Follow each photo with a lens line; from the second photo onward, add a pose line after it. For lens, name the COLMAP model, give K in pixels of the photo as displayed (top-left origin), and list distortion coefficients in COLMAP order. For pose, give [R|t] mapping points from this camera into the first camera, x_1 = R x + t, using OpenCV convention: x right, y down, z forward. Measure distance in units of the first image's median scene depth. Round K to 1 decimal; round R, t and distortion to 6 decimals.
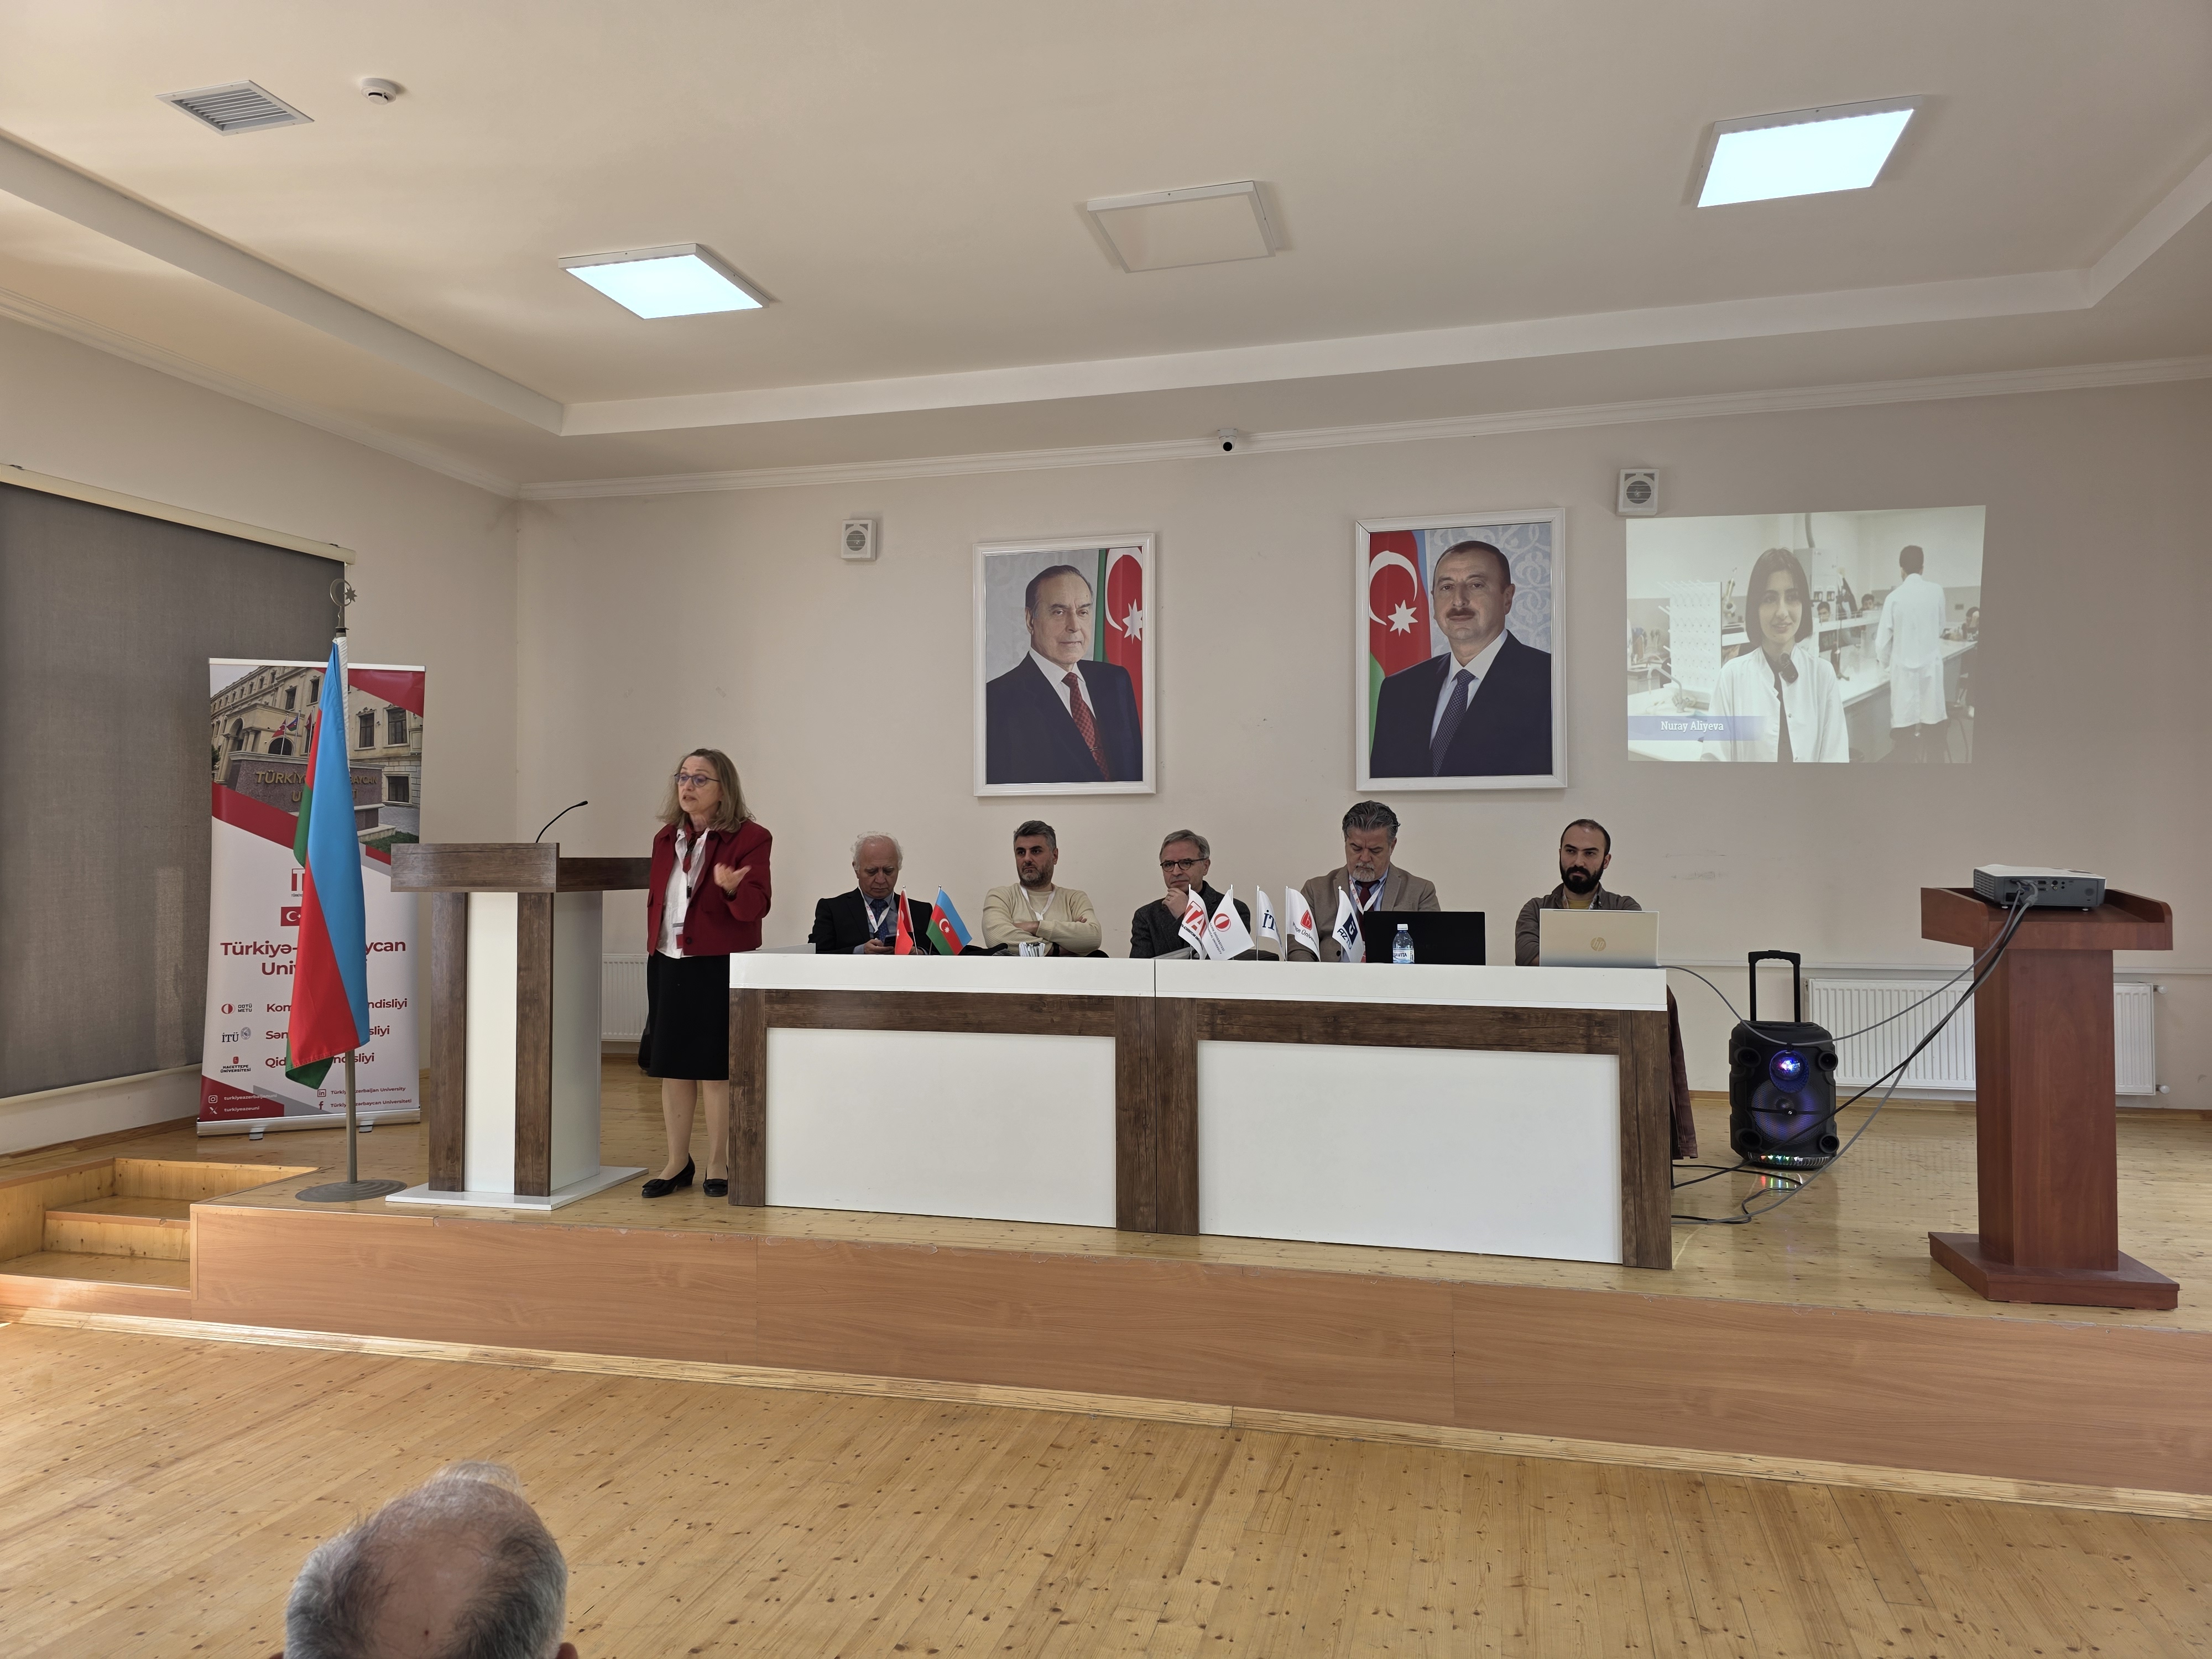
lens RADIAL K [[1472.8, 0, 1092.4], [0, 1472.8, 825.1], [0, 0, 1]] dist [0.073474, -0.077296]
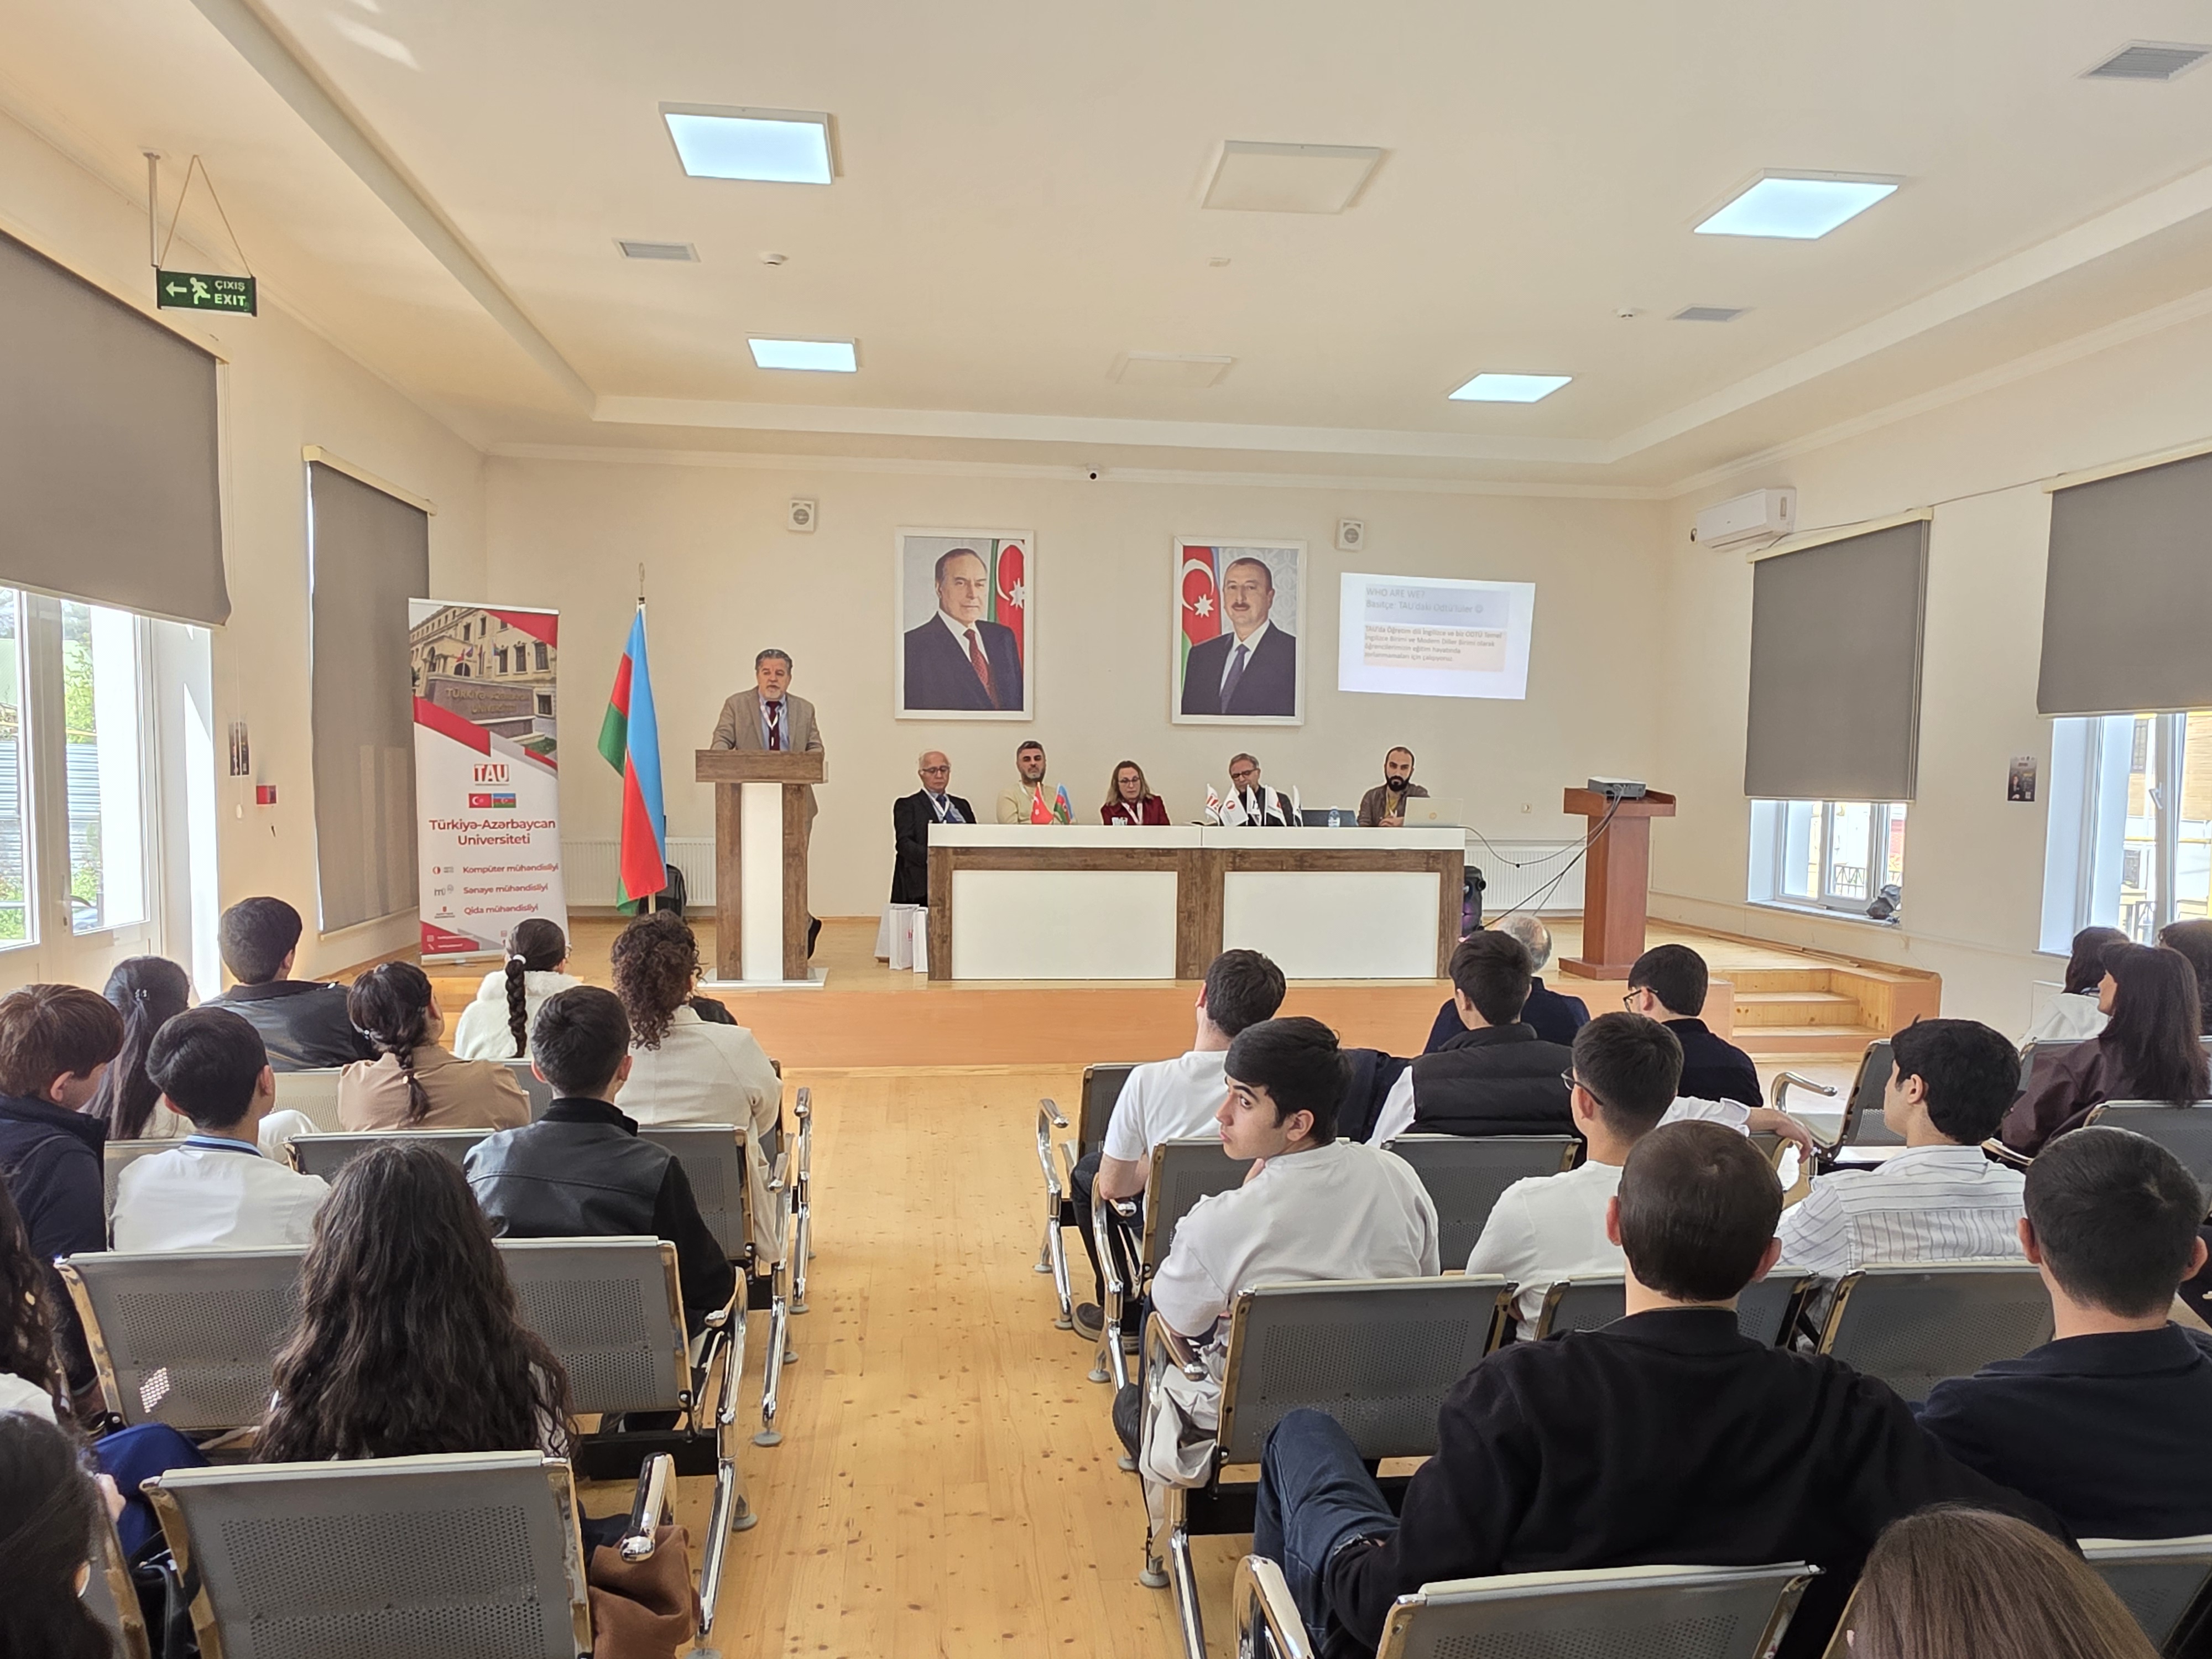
lens RADIAL K [[1486.7, 0, 1098.1], [0, 1486.7, 888.2], [0, 0, 1]] dist [0.004402, 0.001262]
pose [[0.928057, -0.014581, 0.372153, -0.518721], [-0.024017, 0.994811, 0.098870, -0.004849], [-0.371663, -0.100695, 0.922890, -0.419166]]
